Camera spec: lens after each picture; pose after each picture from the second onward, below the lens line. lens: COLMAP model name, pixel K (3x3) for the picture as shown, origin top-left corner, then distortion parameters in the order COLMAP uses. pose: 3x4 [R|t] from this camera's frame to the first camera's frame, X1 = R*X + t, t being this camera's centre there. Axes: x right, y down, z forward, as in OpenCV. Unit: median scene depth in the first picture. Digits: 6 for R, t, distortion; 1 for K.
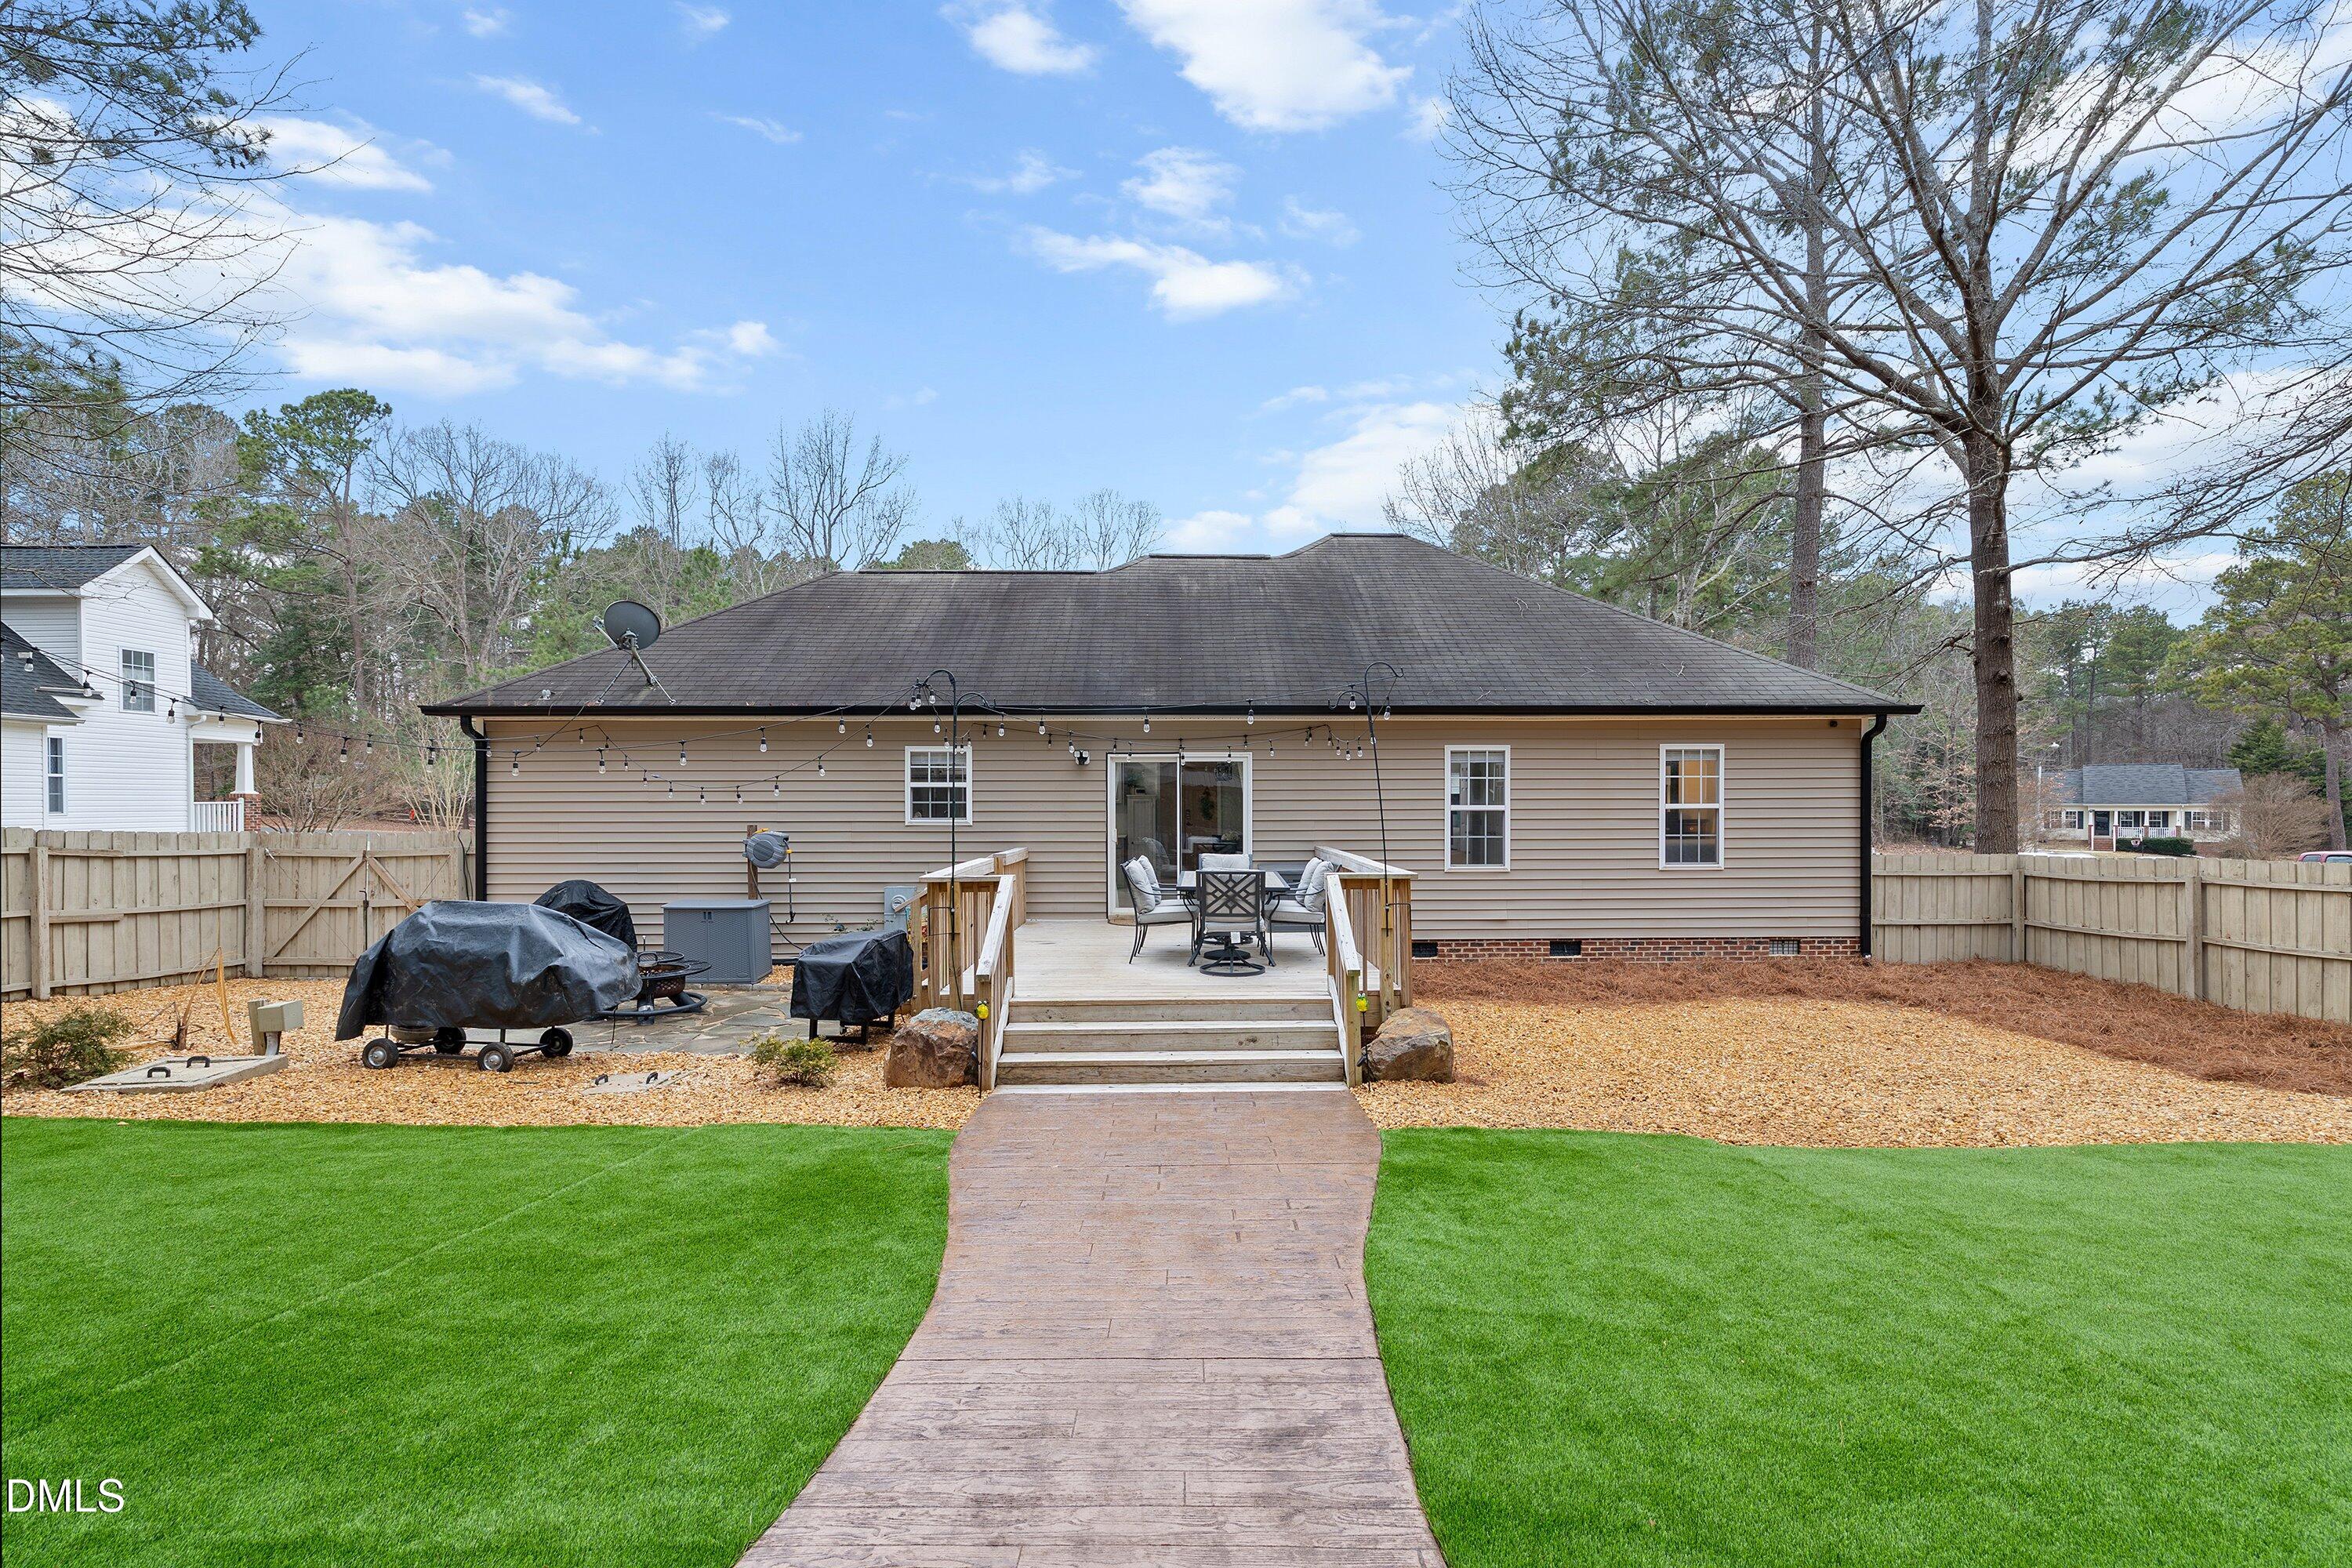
lens RADIAL K [[1021.3, 0, 1219.6], [0, 1021.3, 819.3], [0, 0, 1]] dist [0.001140, -0.000588]
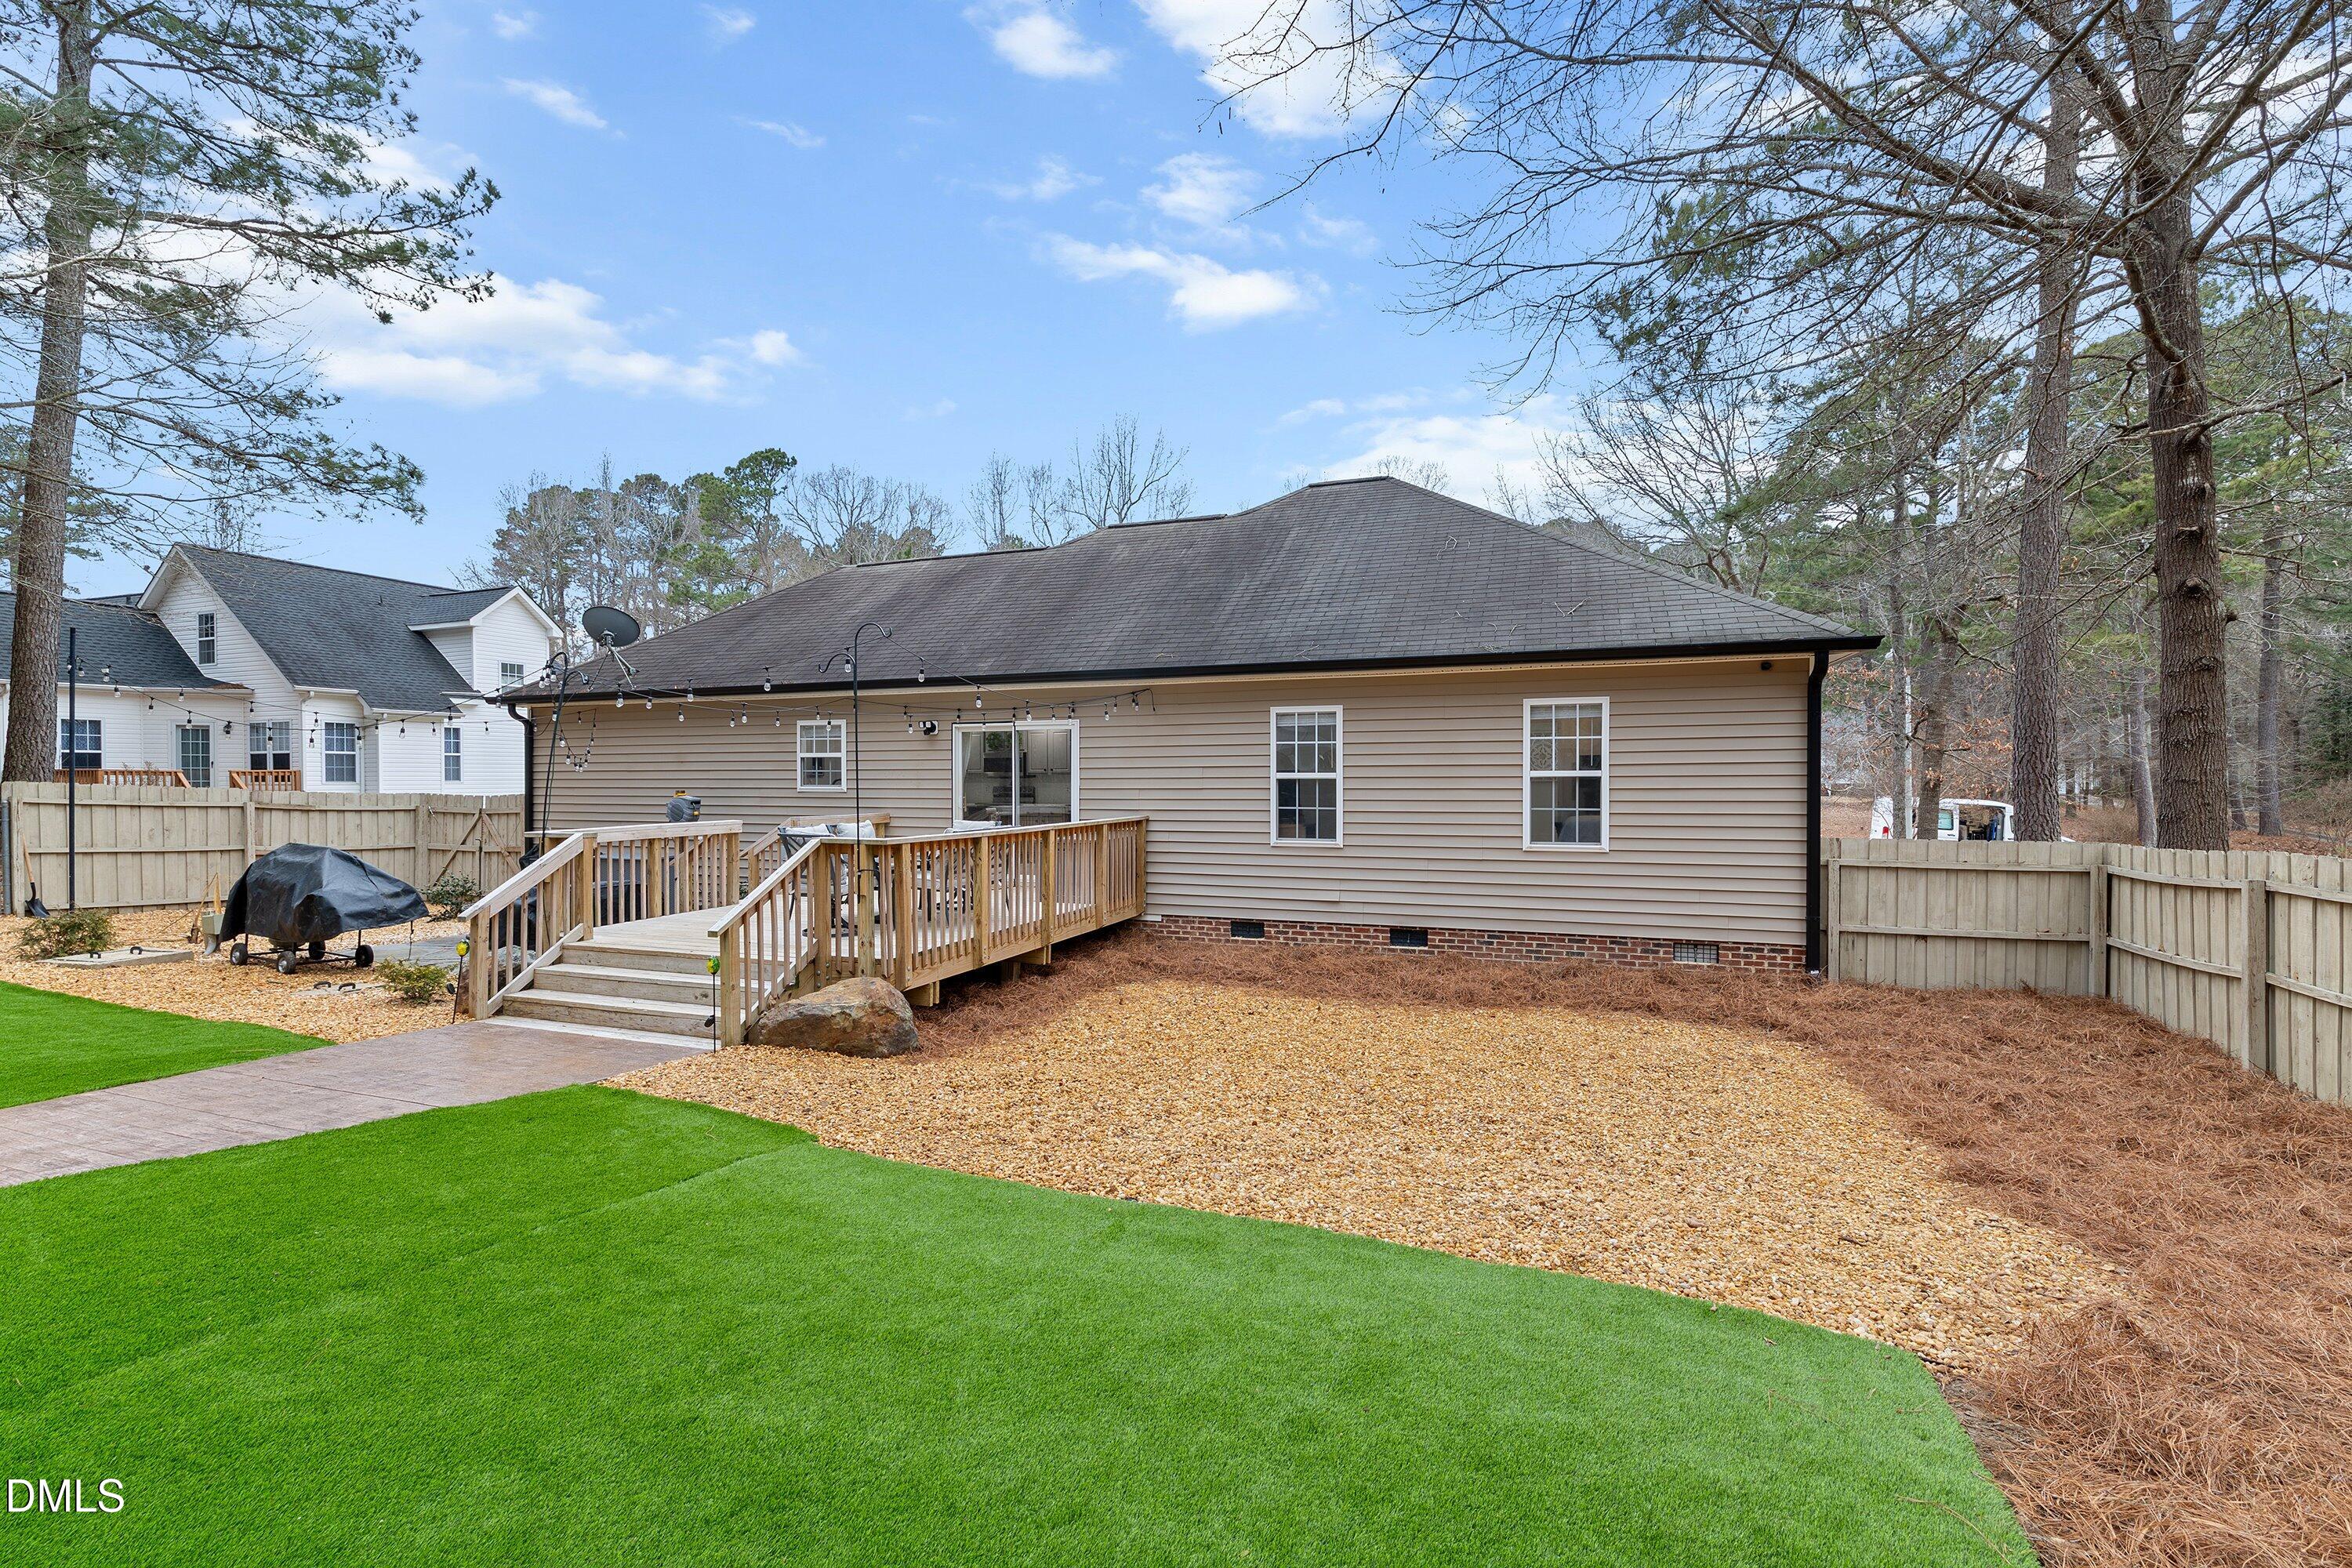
lens RADIAL K [[1021.3, 0, 1176.4], [0, 1021.3, 780.8], [0, 0, 1]] dist [0.001140, -0.000588]
pose [[0.924714, 0.001547, -0.380661, 0.485992], [-0.005810, 0.999933, -0.010050, 0.003052], [0.380619, 0.011505, 0.924660, 0.122159]]
